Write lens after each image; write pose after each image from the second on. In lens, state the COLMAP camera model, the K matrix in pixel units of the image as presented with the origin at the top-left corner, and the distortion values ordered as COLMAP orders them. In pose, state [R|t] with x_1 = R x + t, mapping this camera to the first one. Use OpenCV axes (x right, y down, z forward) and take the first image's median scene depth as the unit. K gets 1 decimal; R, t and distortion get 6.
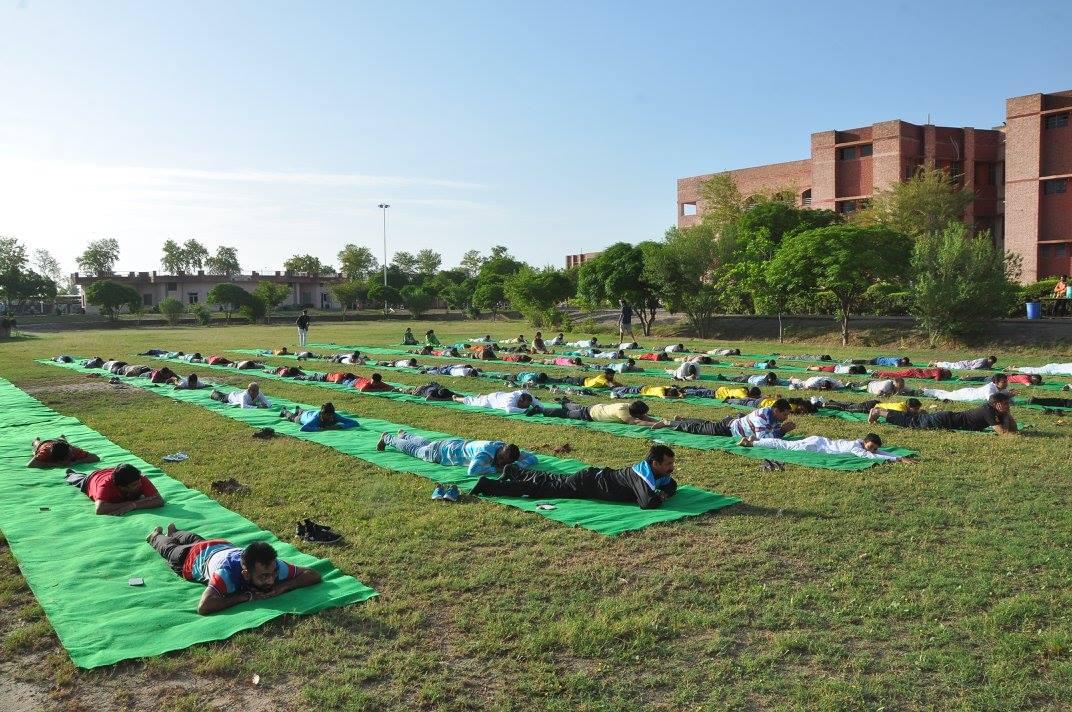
lens RADIAL K [[874.2, 0, 548.4], [0, 874.2, 355.4], [0, 0, 1]] dist [-0.168066, 0.148046]
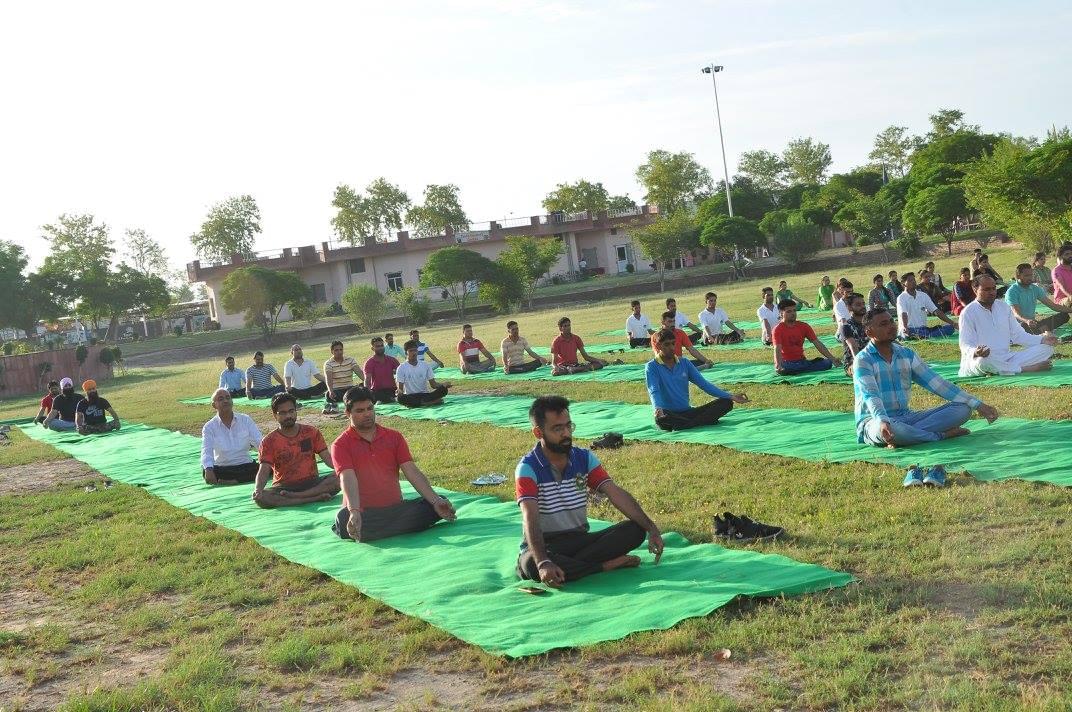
lens RADIAL K [[1641.2, 0, 521.0], [0, 1641.2, 359.6], [0, 0, 1]] dist [0.225902, 0.166069]
pose [[0.944533, -0.103267, -0.311759, -0.000532], [0.105632, 0.994361, -0.009341, 0.003599], [0.310966, -0.024109, 0.950115, -0.018077]]
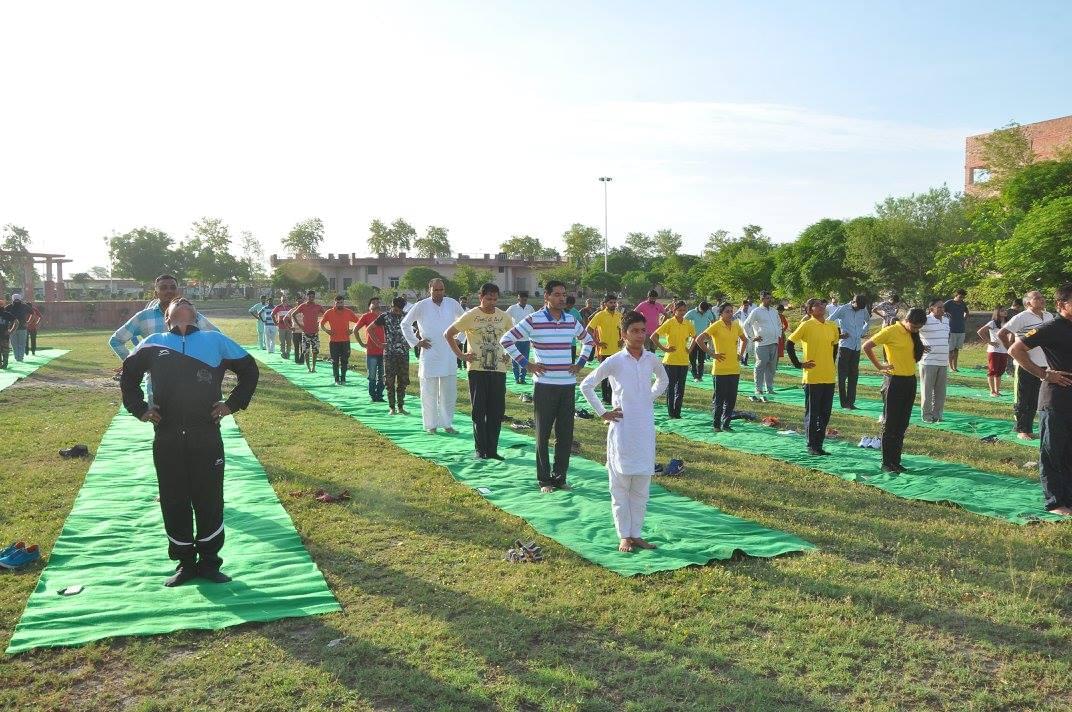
lens RADIAL K [[1004.1, 0, 529.9], [0, 1004.1, 359.1], [0, 0, 1]] dist [-0.090936, 0.201611]
pose [[0.955376, 0.028122, -0.294050, 0.038595], [-0.025943, 0.999599, 0.011309, -0.001981], [0.294250, -0.003176, 0.955723, 0.020240]]
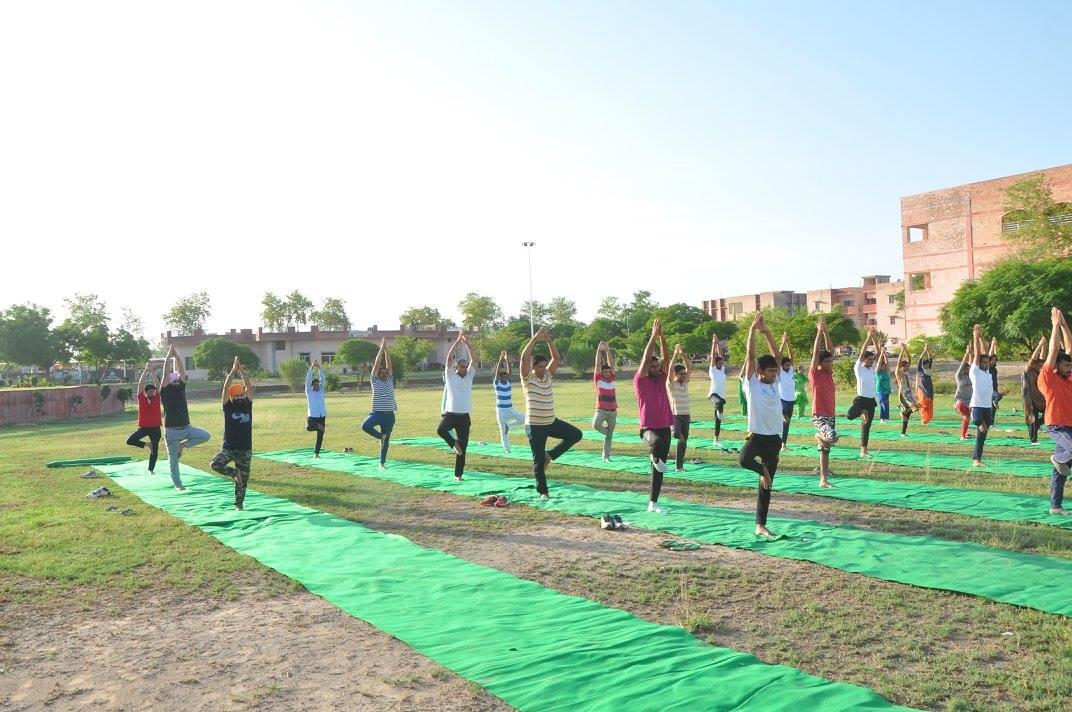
lens RADIAL K [[968.5, 0, 536.0], [0, 968.5, 356.0], [0, 0, 1]] dist [-0.112138, 0.199621]
pose [[0.993892, -0.025266, -0.107430, -0.088888], [0.018505, 0.997812, -0.063472, -0.005432], [0.108799, 0.061096, 0.992185, 0.082855]]
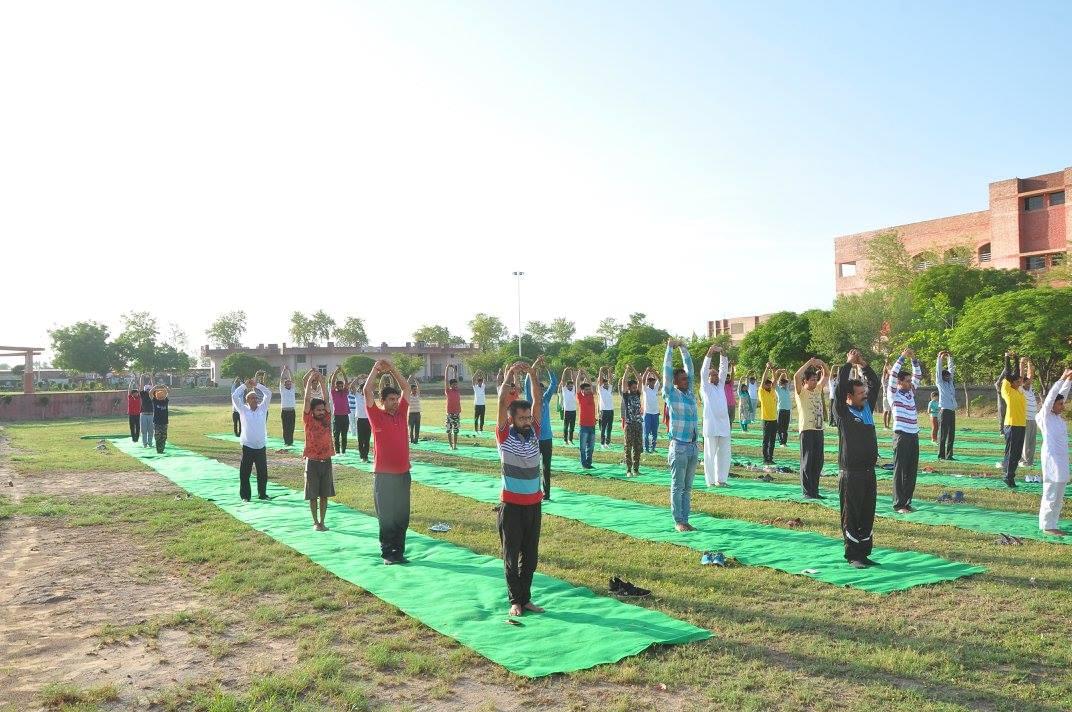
lens RADIAL K [[946.1, 0, 536.0], [0, 946.1, 356.0], [0, 0, 1]] dist [-0.119544, 0.165263]
pose [[0.987824, -0.011835, -0.155122, -0.010608], [-0.000230, 0.996990, -0.077532, -0.000694], [0.155573, 0.076624, 0.984848, -0.017767]]
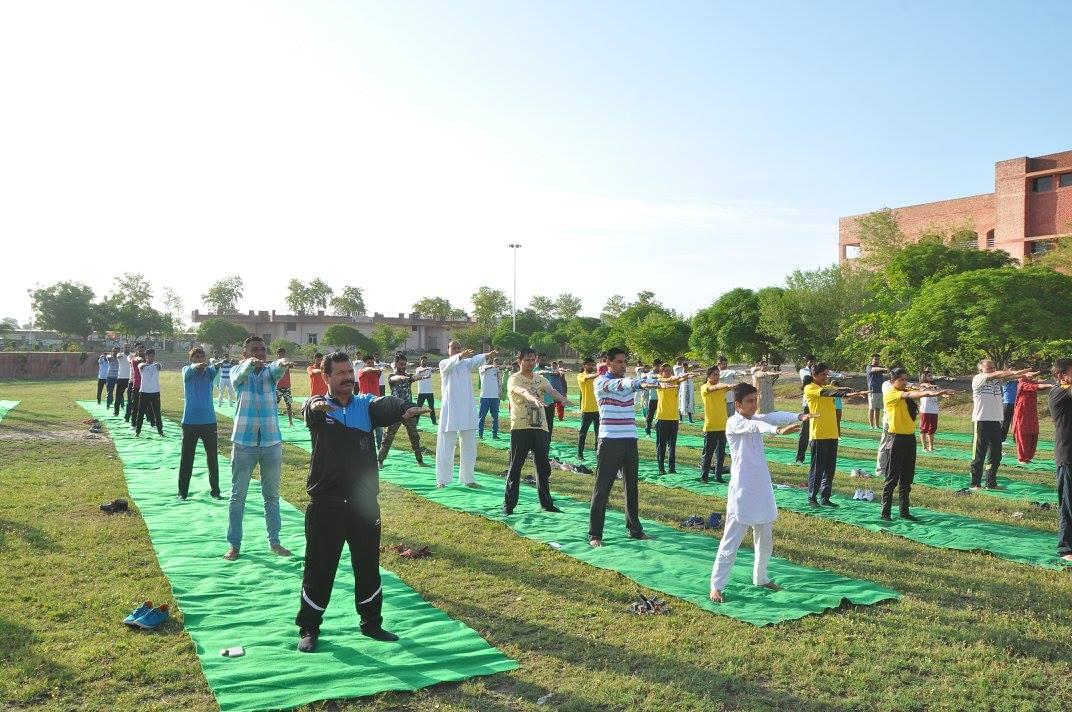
lens RADIAL K [[946.1, 0, 536.0], [0, 946.1, 356.0], [0, 0, 1]] dist [-0.119544, 0.165263]
pose [[0.982253, 0.024210, -0.185993, 0.024314], [-0.034583, 0.998010, -0.052729, -0.002010], [0.184347, 0.058226, 0.981135, 0.017347]]
